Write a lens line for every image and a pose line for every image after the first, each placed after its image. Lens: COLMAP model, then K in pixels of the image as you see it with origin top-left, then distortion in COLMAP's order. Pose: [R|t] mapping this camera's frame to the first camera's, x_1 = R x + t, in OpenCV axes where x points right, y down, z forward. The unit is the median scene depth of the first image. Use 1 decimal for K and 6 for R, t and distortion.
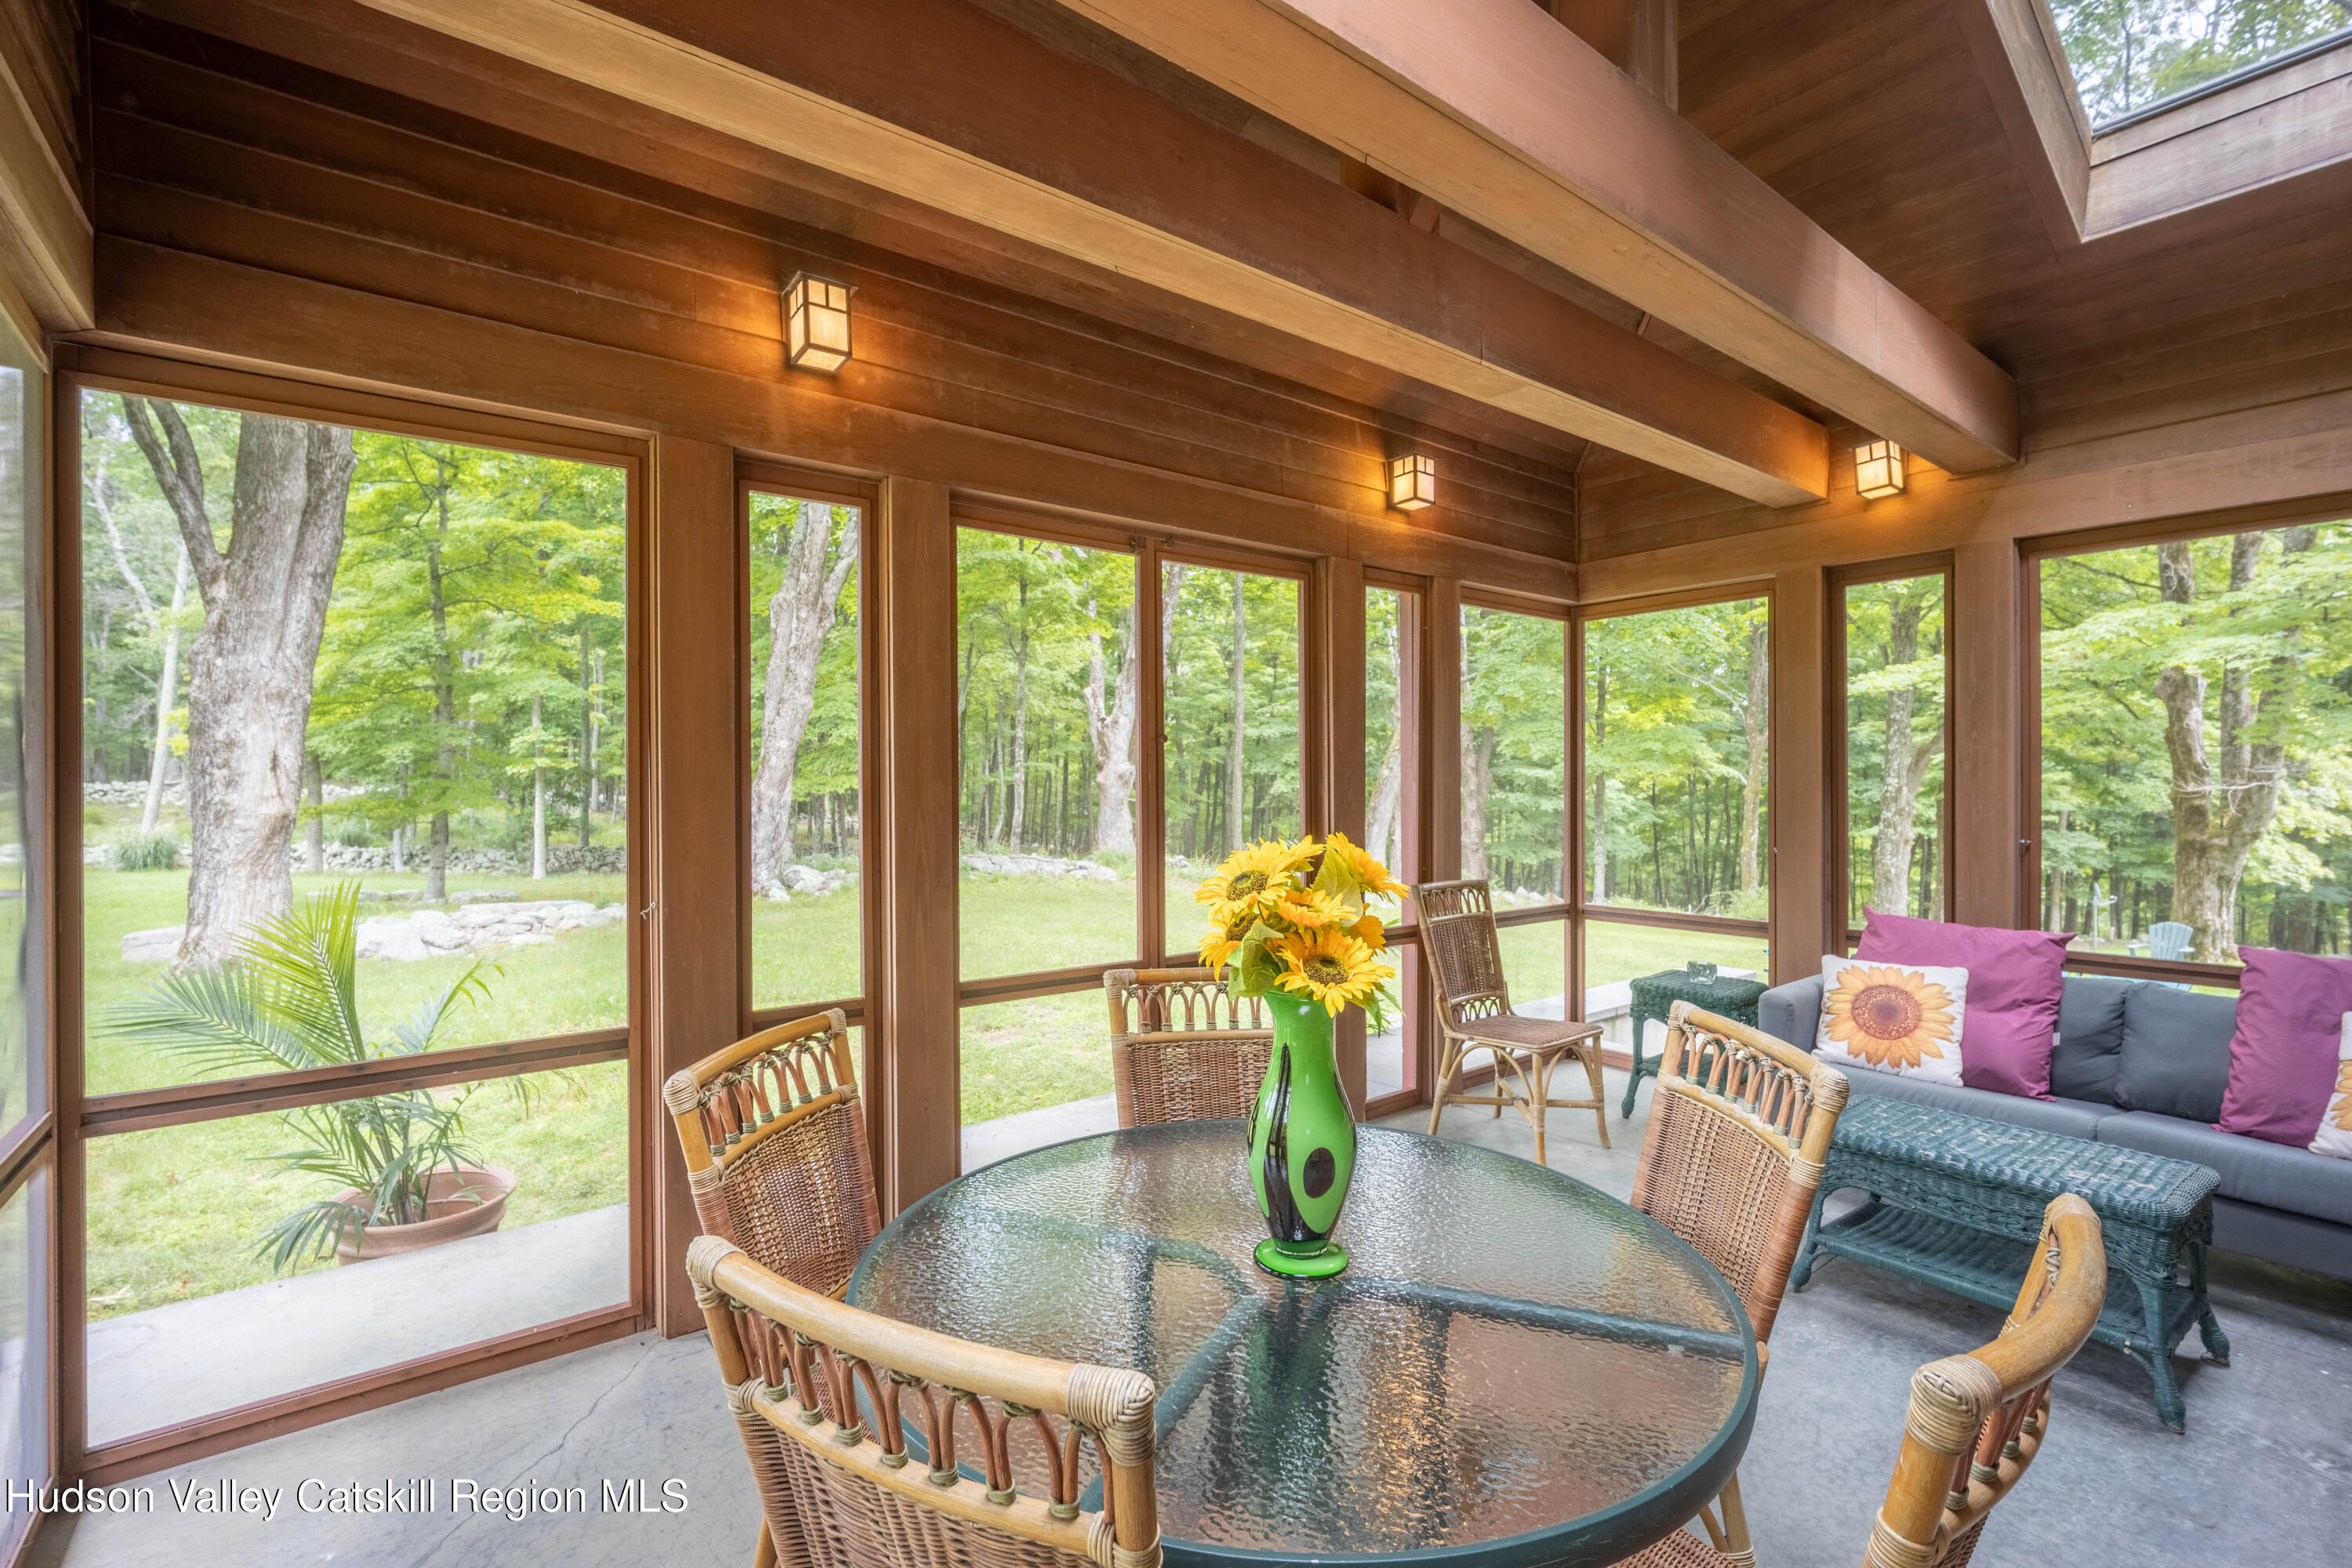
lens RADIAL K [[1039.2, 0, 1176.5], [0, 1039.2, 784.9], [0, 0, 1]] dist [-0.012035, 0.002463]
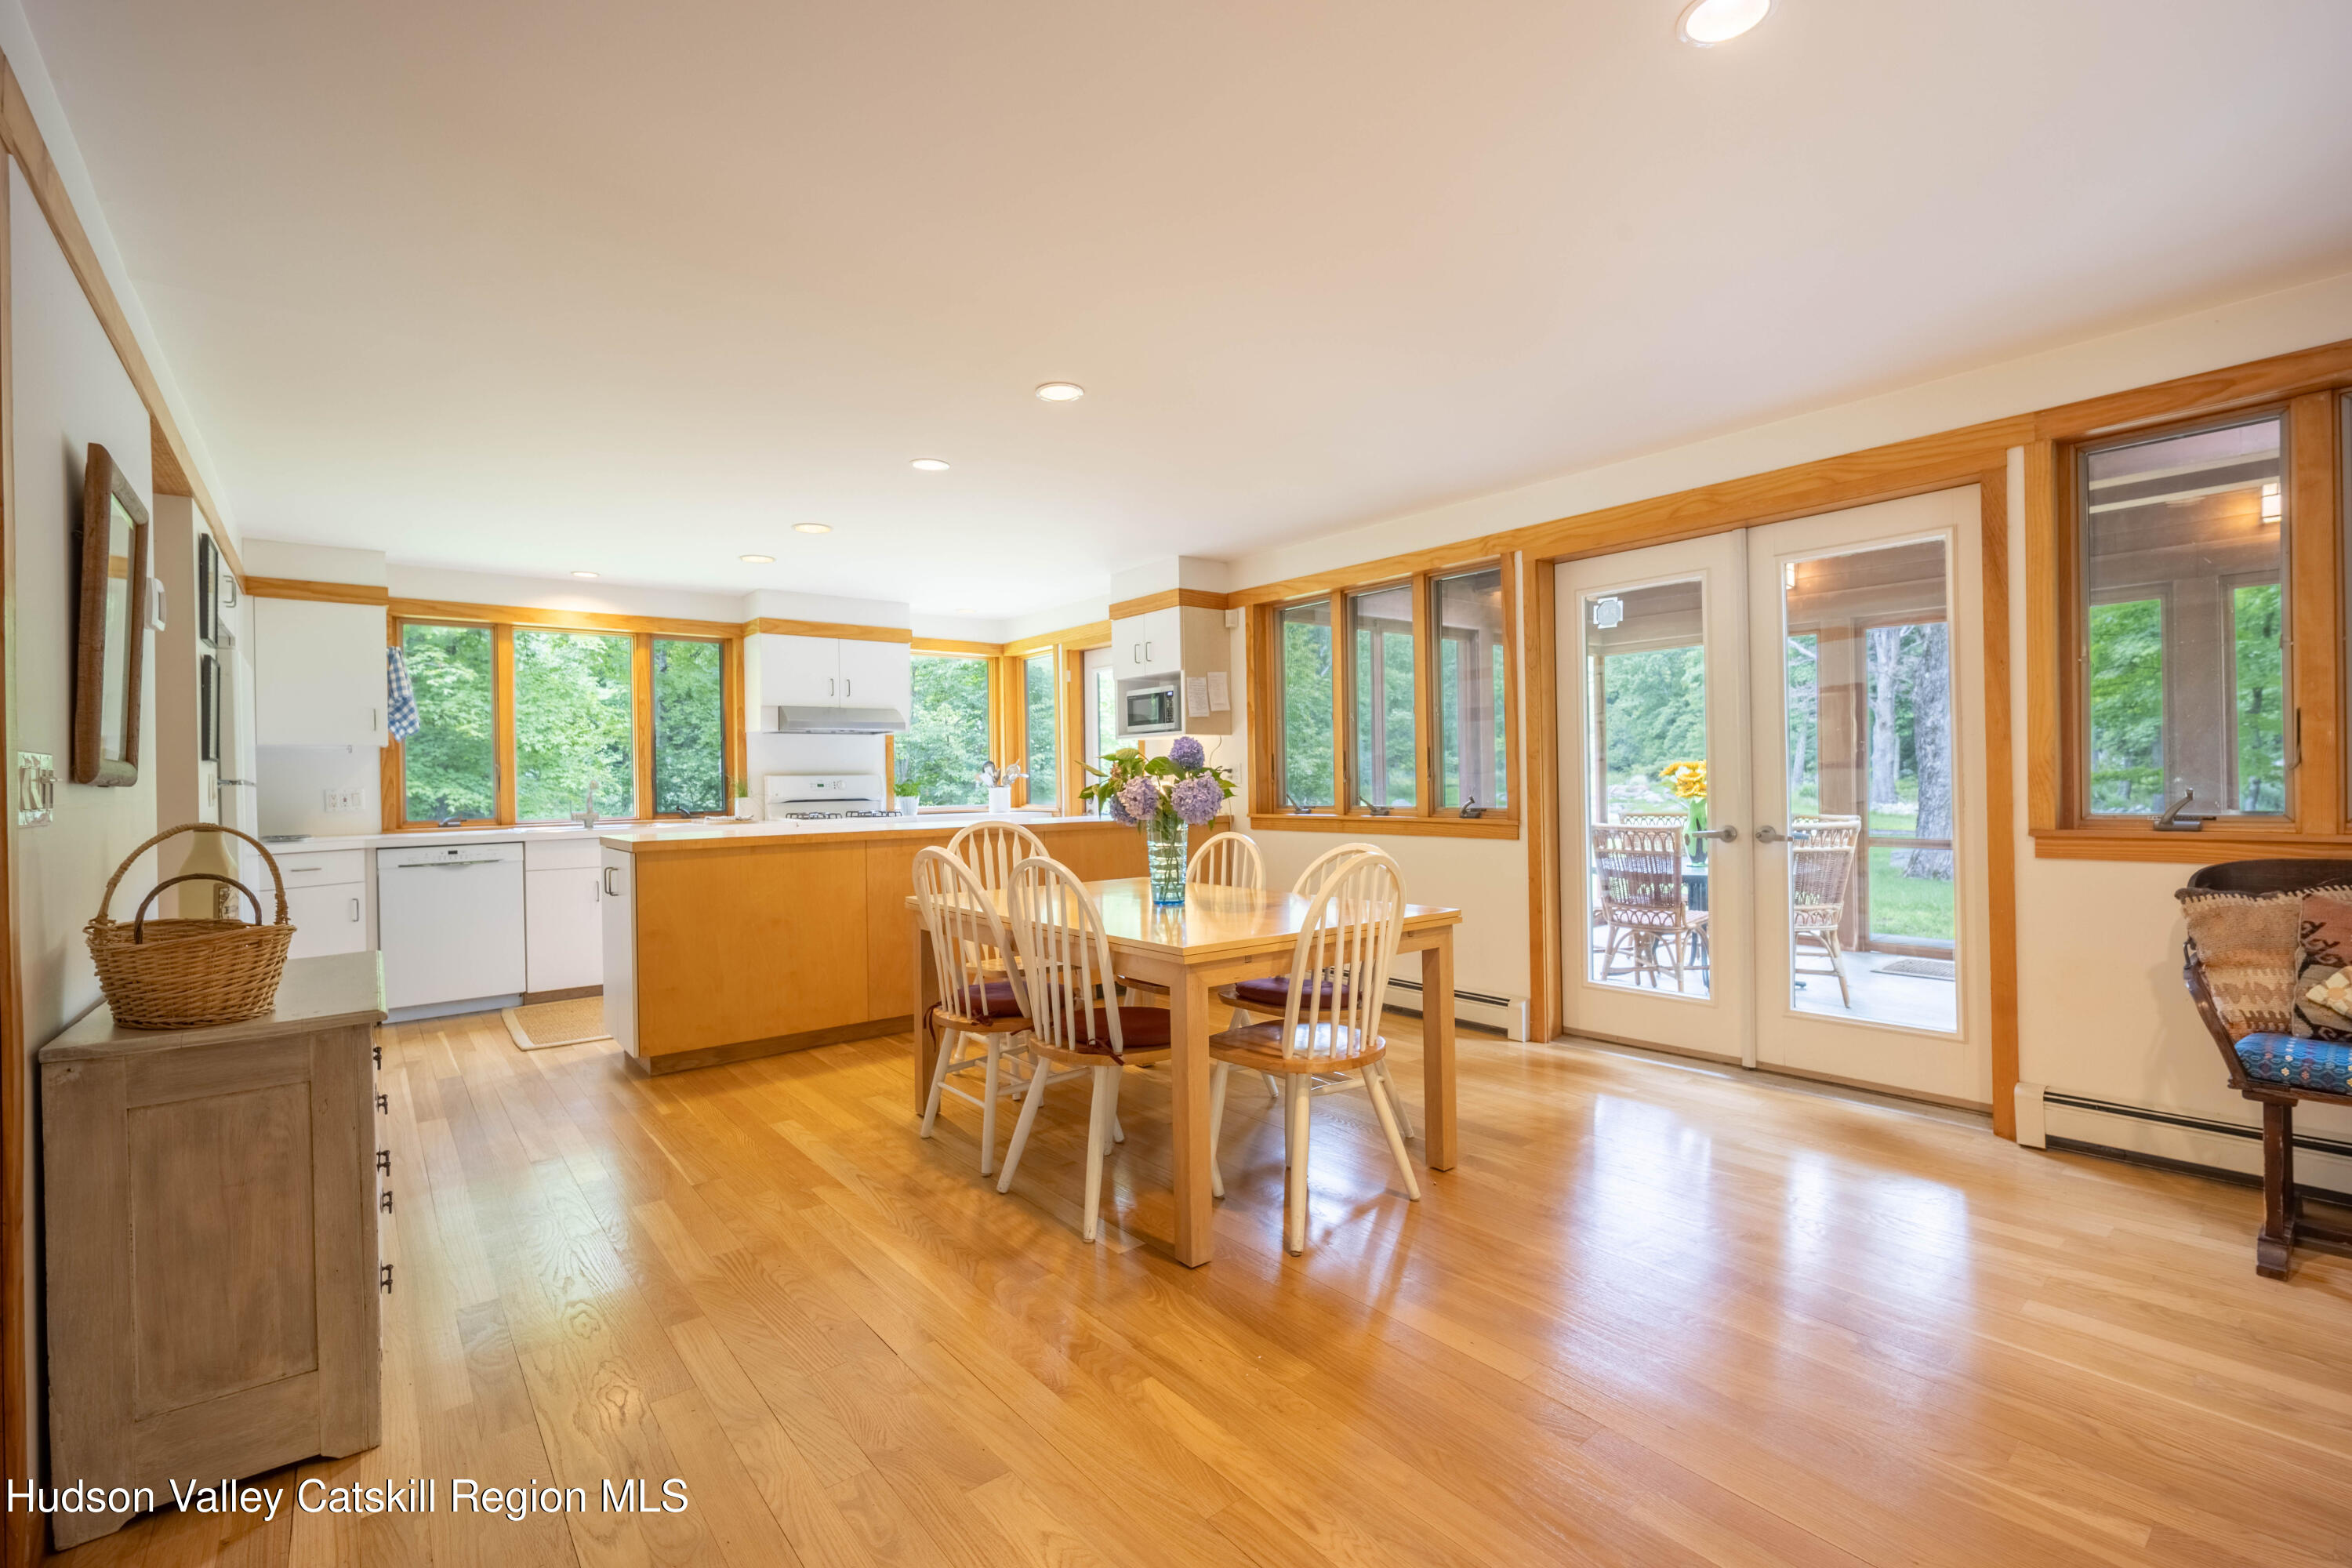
lens RADIAL K [[1039.2, 0, 1172.0], [0, 1039.2, 780.4], [0, 0, 1]] dist [-0.012035, 0.002463]
pose [[0.014713, 0.004385, -0.999882, 0.587689], [0.010366, 0.999936, 0.004538, 0.017899], [0.999838, -0.010432, 0.014666, -0.147299]]
